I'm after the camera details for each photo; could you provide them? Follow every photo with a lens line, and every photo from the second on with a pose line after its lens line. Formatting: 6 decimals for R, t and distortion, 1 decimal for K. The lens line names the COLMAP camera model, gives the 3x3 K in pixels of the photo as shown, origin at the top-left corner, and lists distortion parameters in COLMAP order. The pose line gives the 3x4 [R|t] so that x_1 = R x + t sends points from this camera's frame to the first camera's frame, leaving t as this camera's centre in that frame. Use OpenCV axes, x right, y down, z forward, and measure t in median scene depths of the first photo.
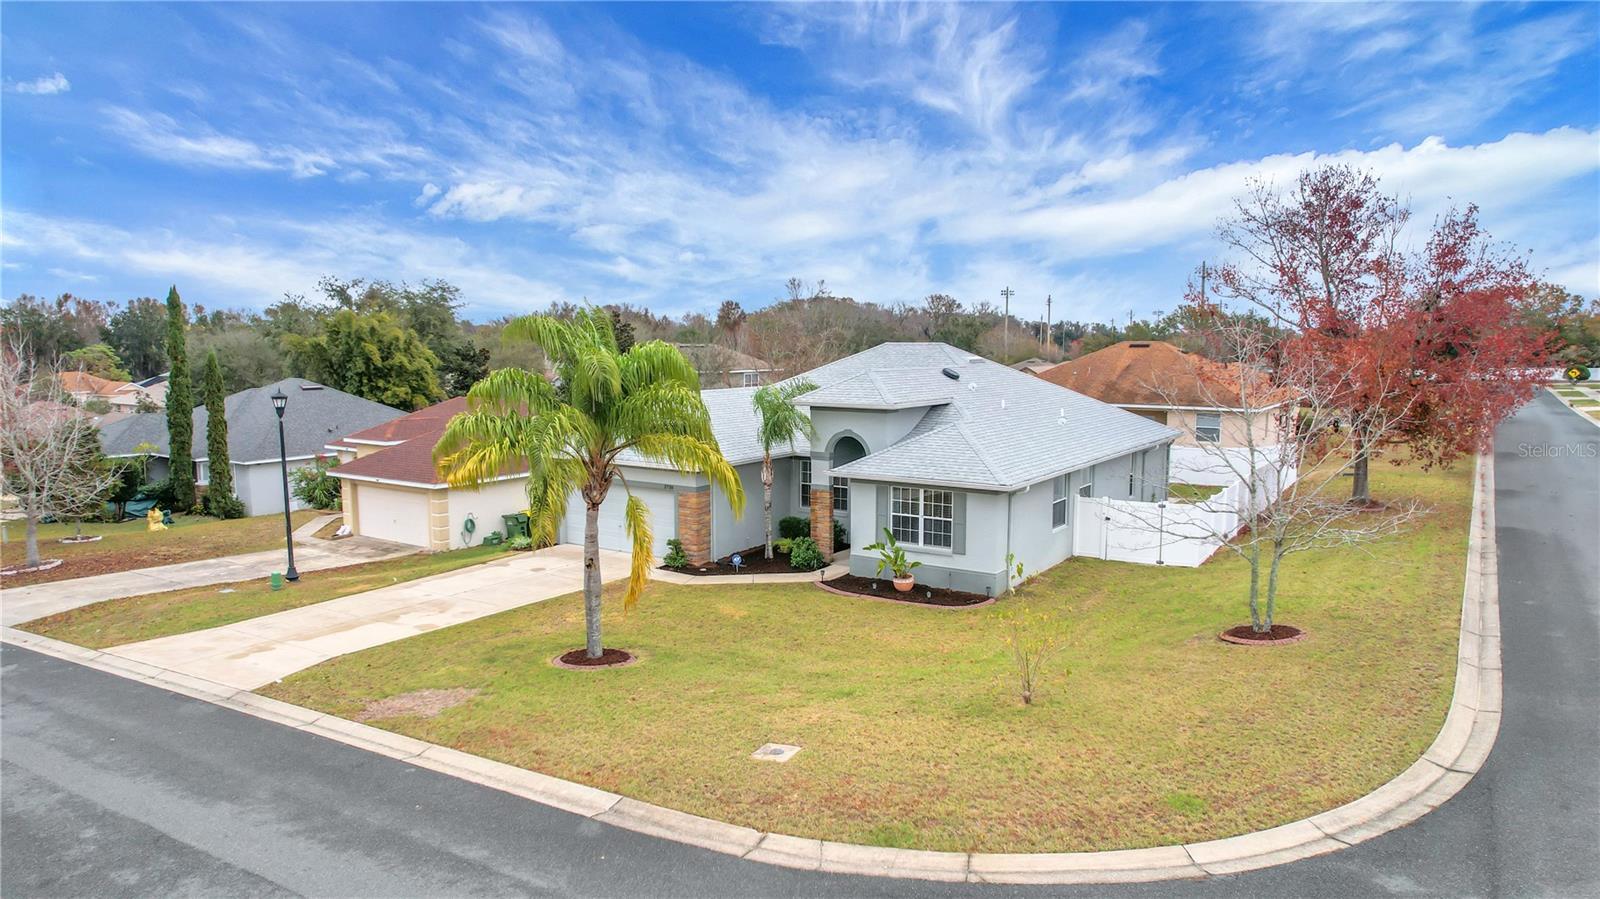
lens RADIAL K [[1019.5, 0, 800.1], [0, 1019.5, 459.8], [0, 0, 1]] dist [-0.069016, 0.060781]
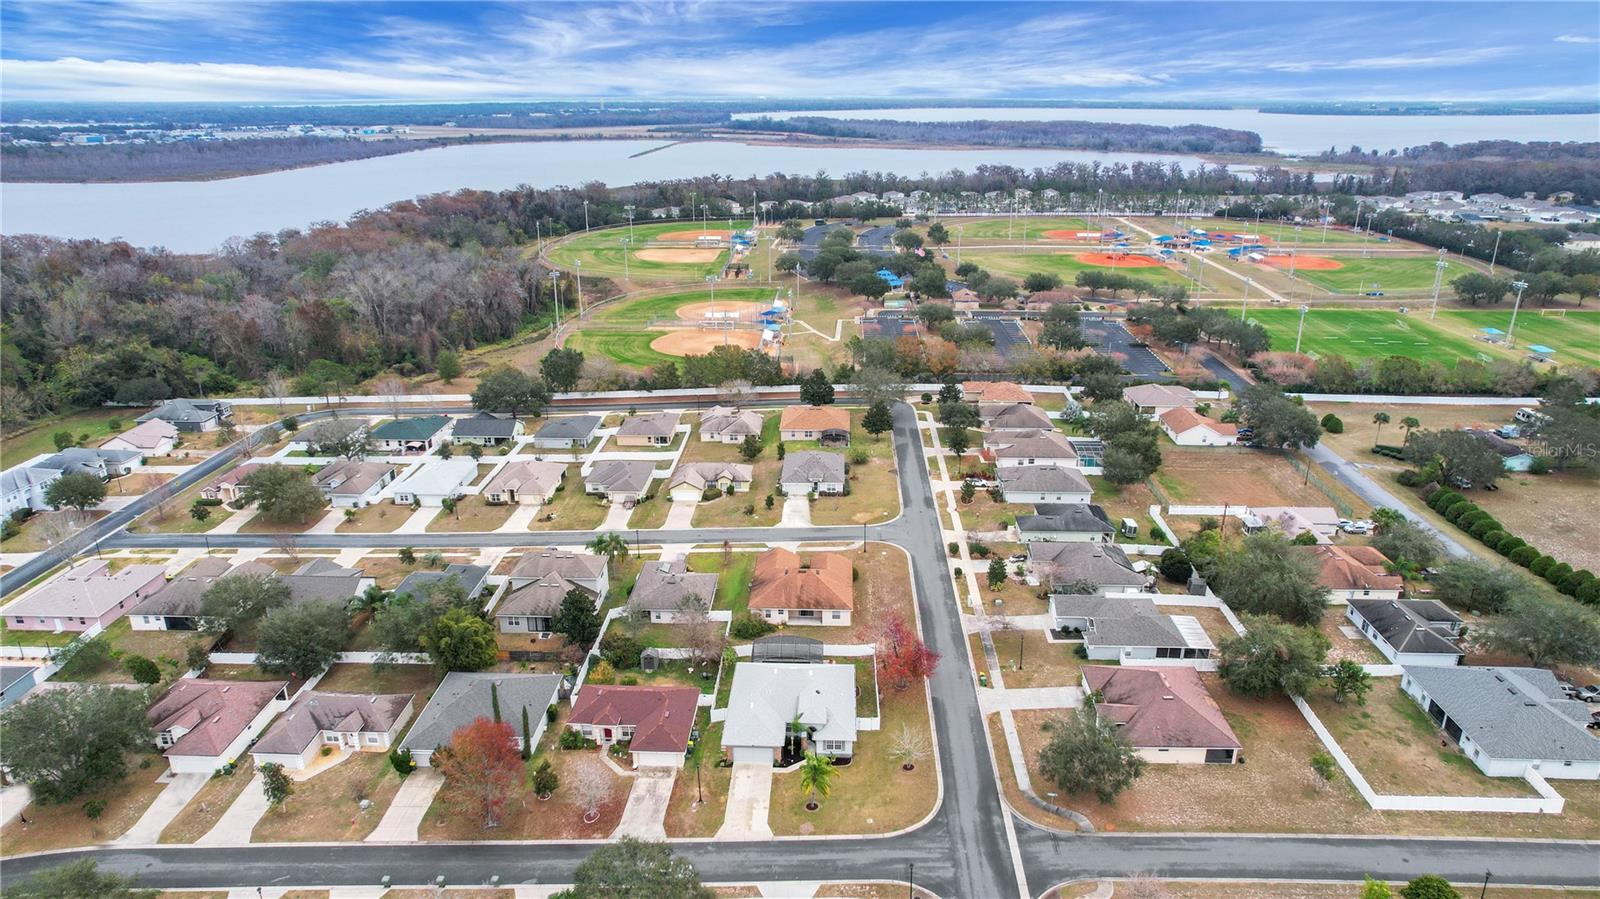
lens RADIAL K [[1019.5, 0, 800.1], [0, 1019.5, 459.8], [0, 0, 1]] dist [-0.069016, 0.060781]
pose [[0.848448, -0.181100, 0.497331, -2.698829], [0.062721, 0.967421, 0.245279, -3.045772], [-0.525549, -0.176913, 0.832166, -3.297430]]
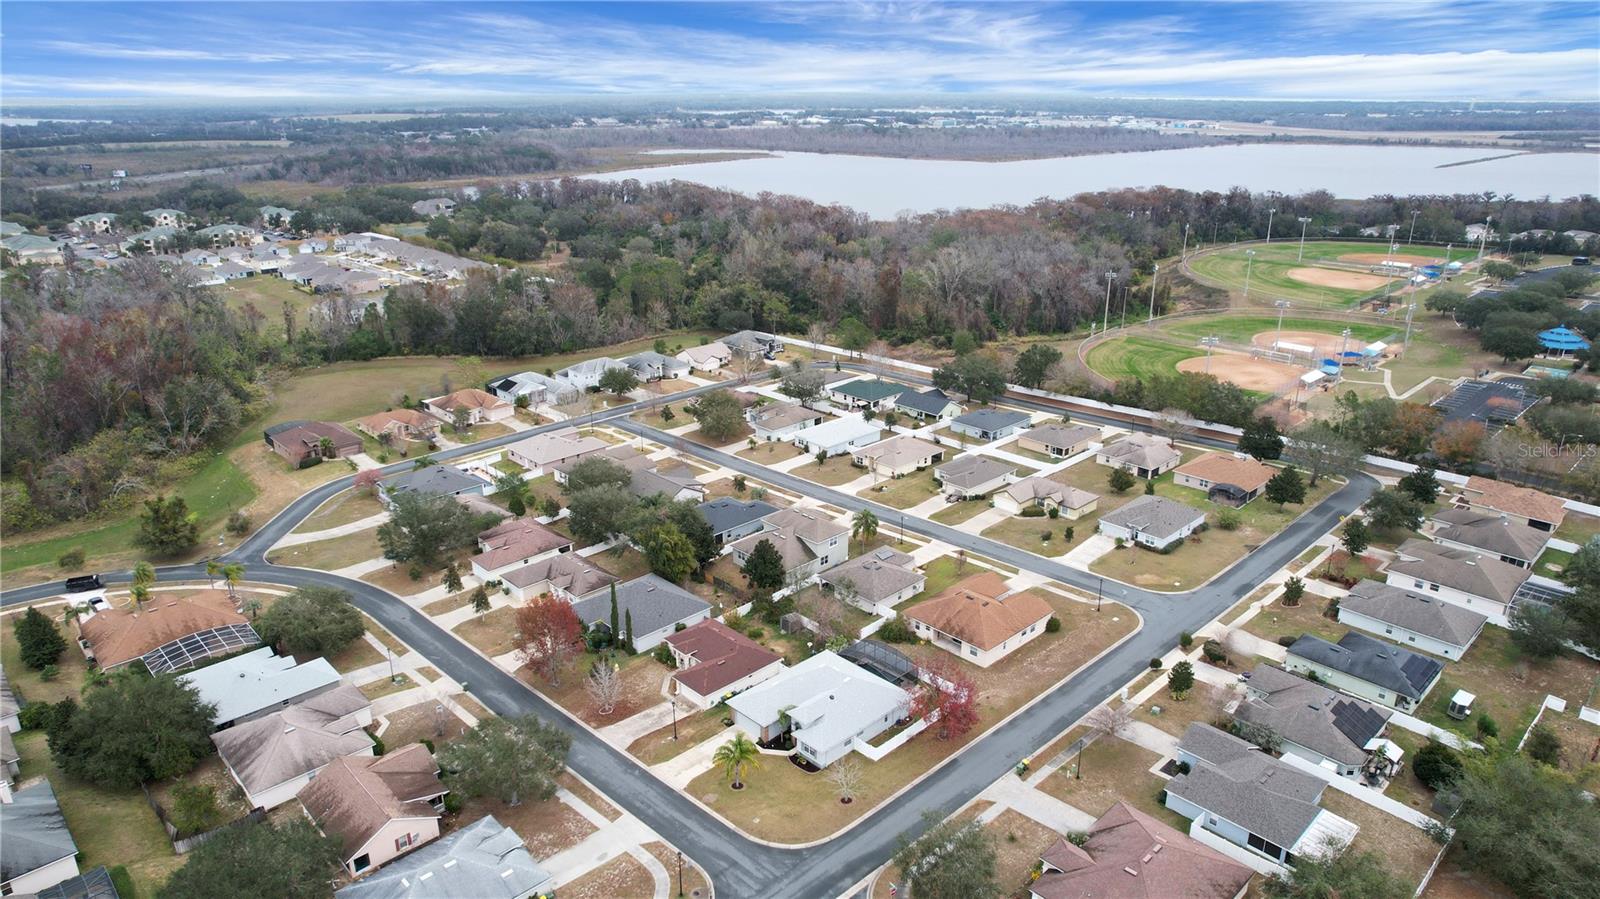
lens RADIAL K [[1019.5, 0, 800.1], [0, 1019.5, 459.8], [0, 0, 1]] dist [-0.069016, 0.060781]
pose [[0.979011, 0.070449, -0.191244, 1.124845], [-0.023965, 0.971641, 0.235244, -2.987944], [0.202393, -0.225723, 0.952936, -4.025798]]
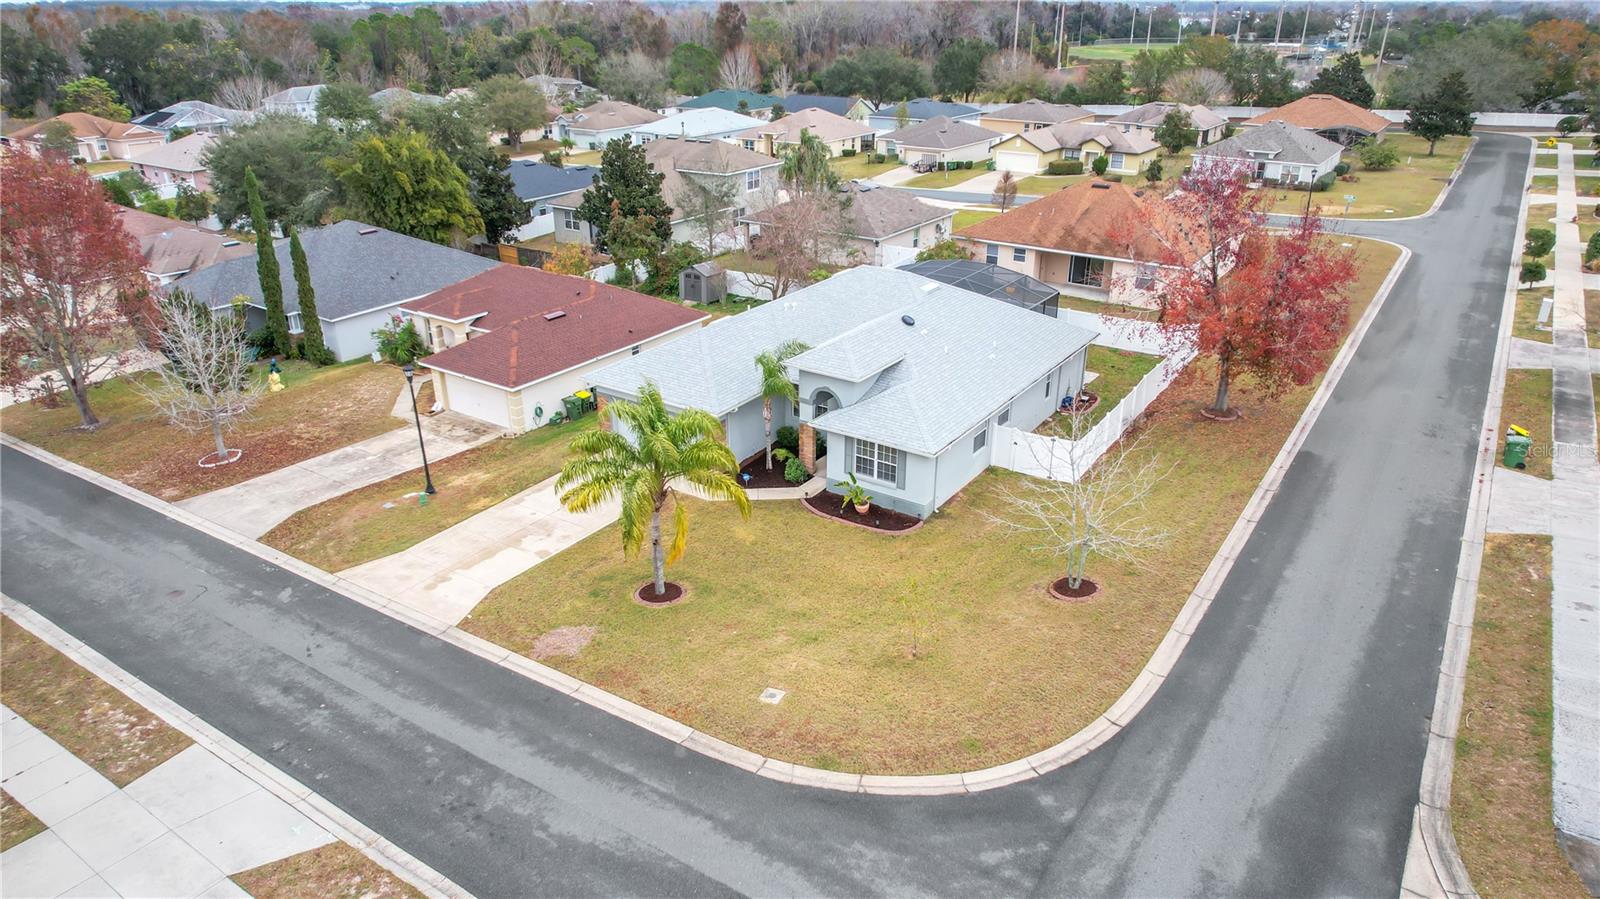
lens RADIAL K [[1019.5, 0, 800.1], [0, 1019.5, 459.8], [0, 0, 1]] dist [-0.069016, 0.060781]
pose [[0.999991, 0.000419, -0.004138, 0.024856], [0.000867, 0.952015, 0.306050, -0.493063], [0.004068, -0.306051, 0.952006, -0.458924]]
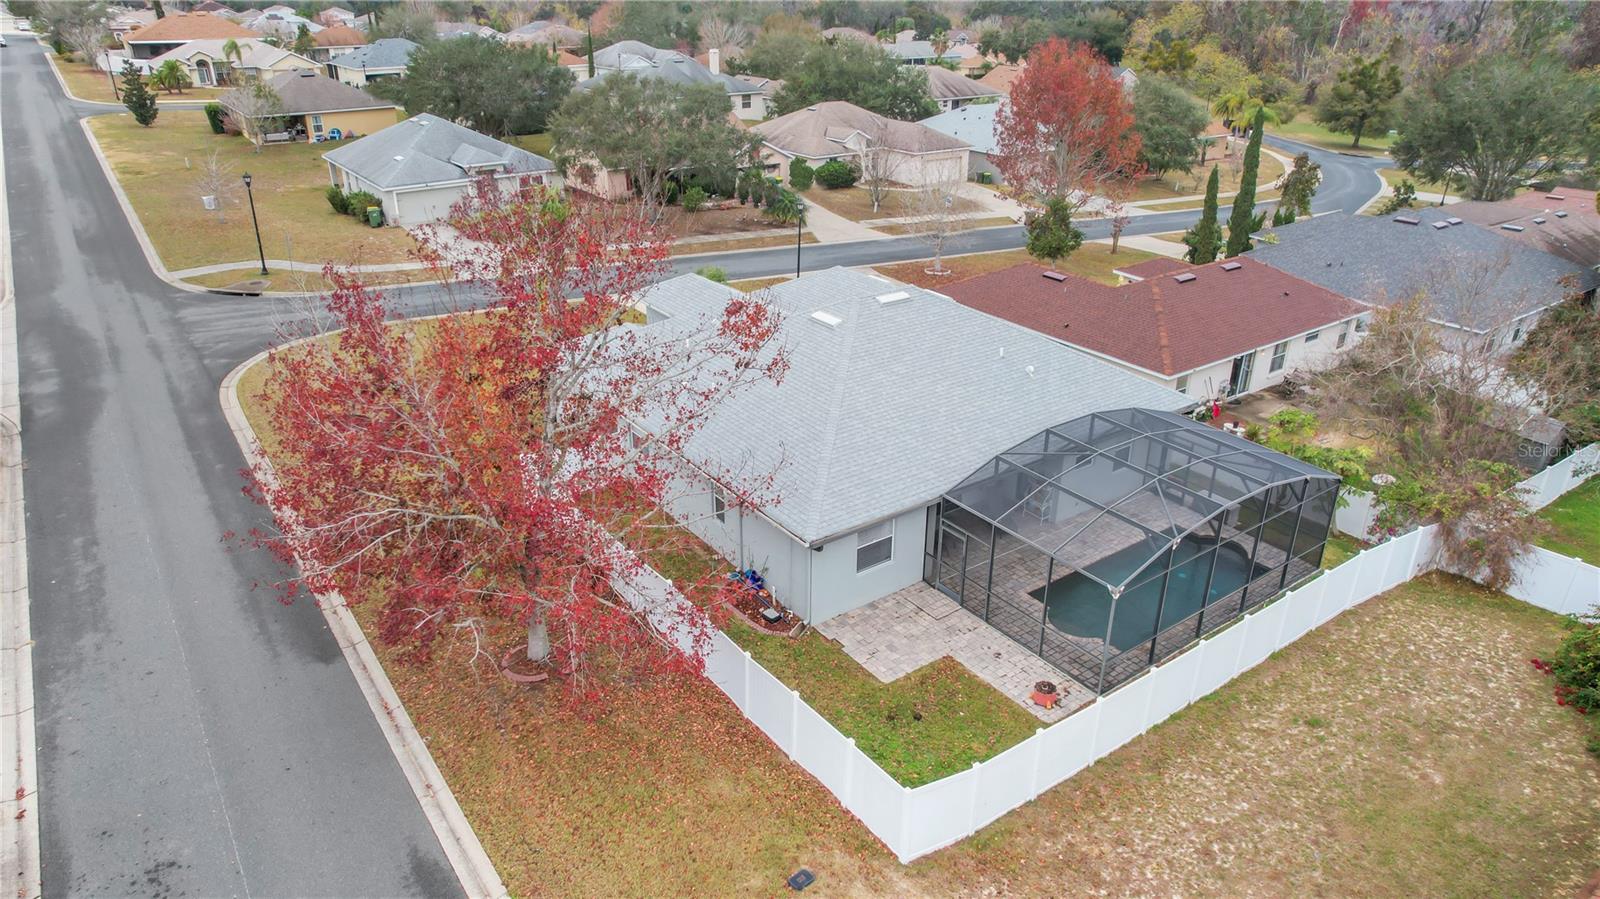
lens RADIAL K [[999.2, 0, 786.7], [0, 999.2, 450.7], [0, 0, 1]] dist [-0.057535, 0.055089]
pose [[-0.342495, 0.405409, -0.847550, 1.692832], [-0.113605, 0.877620, 0.465700, -0.704577], [0.932626, 0.255786, -0.254524, 2.137897]]
